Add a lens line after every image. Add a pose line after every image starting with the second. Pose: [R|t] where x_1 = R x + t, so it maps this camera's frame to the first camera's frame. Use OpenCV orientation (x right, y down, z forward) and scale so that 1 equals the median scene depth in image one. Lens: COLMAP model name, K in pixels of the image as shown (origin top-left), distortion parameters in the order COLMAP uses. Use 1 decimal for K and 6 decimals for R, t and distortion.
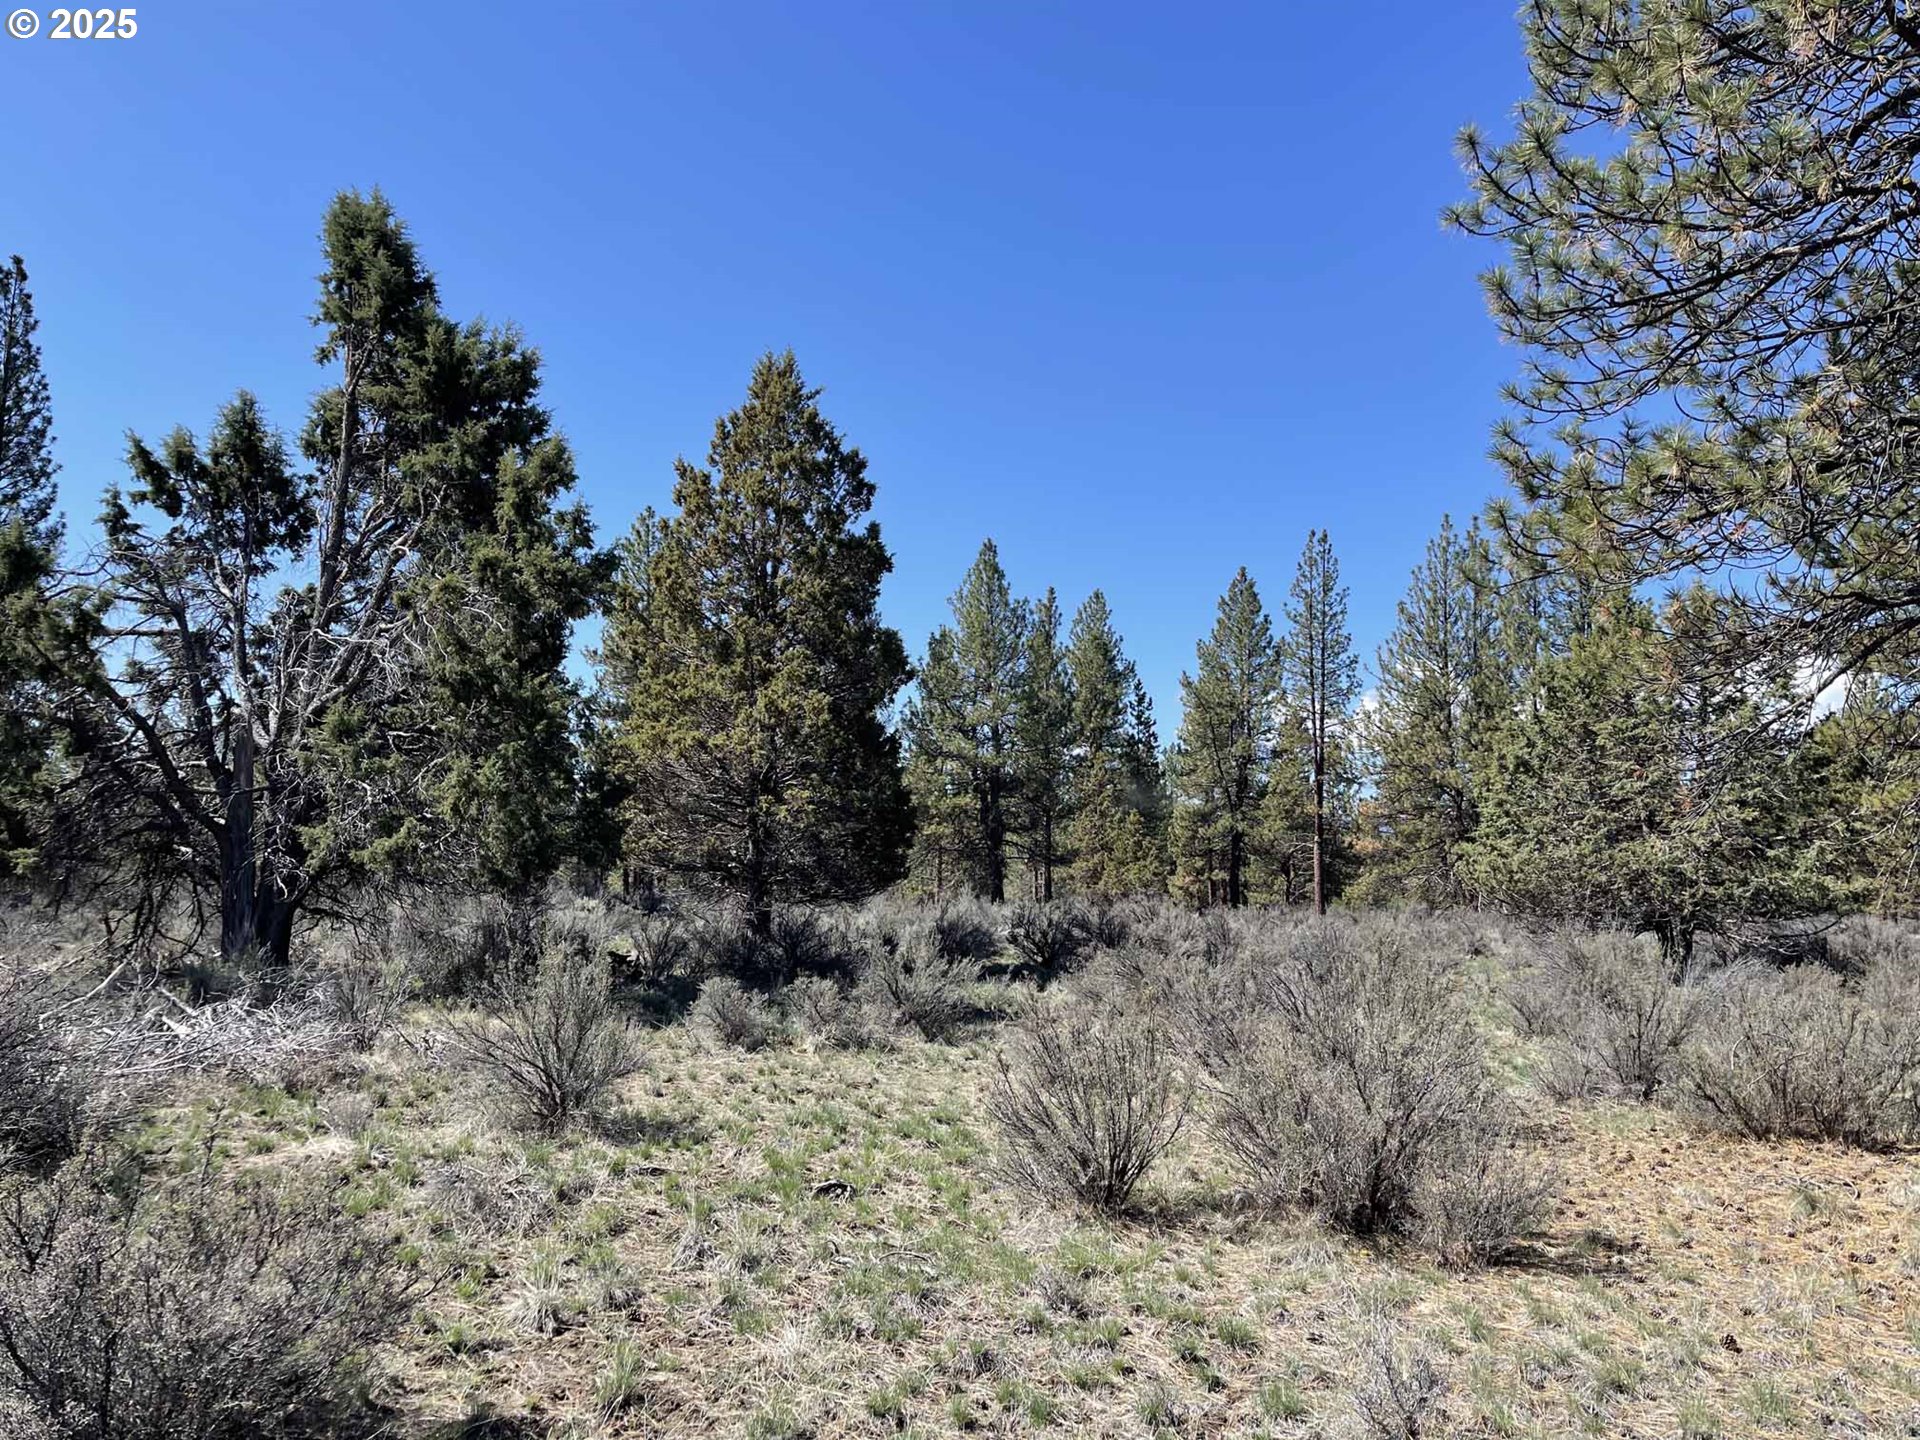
lens RADIAL K [[1479.6, 0, 966.6], [0, 1479.6, 724.9], [0, 0, 1]] dist [0.128722, -0.152783]
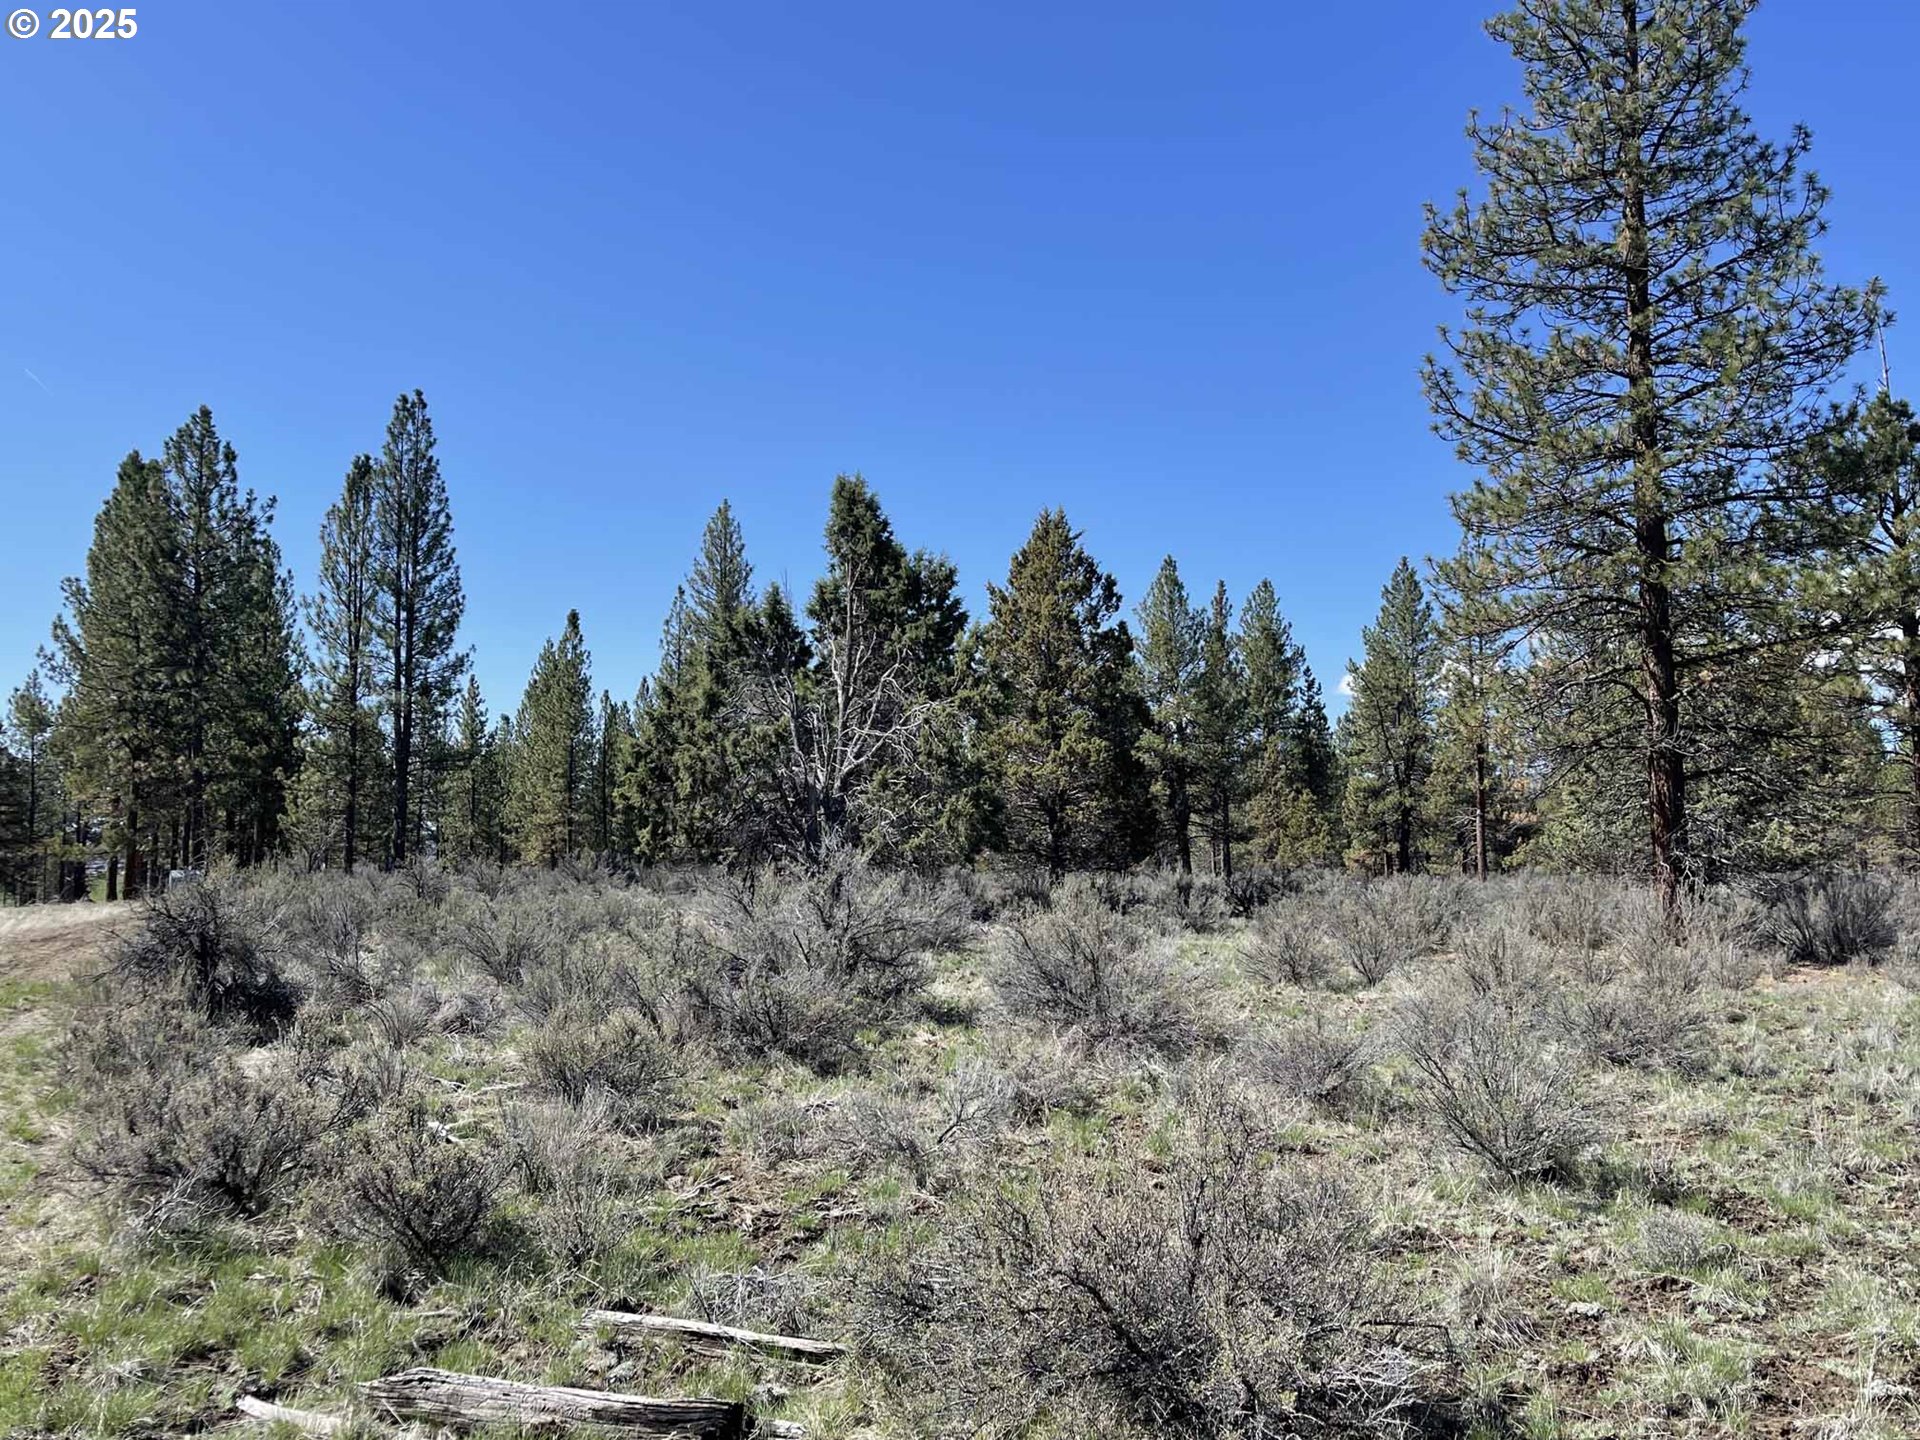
lens RADIAL K [[1615.4, 0, 960.3], [0, 1615.4, 717.0], [0, 0, 1]] dist [0.070802, -0.063461]
pose [[0.994791, -0.028769, -0.097795, -0.021553], [0.030383, 0.999425, 0.015056, -0.021396], [0.097305, -0.017949, 0.995093, -0.205000]]
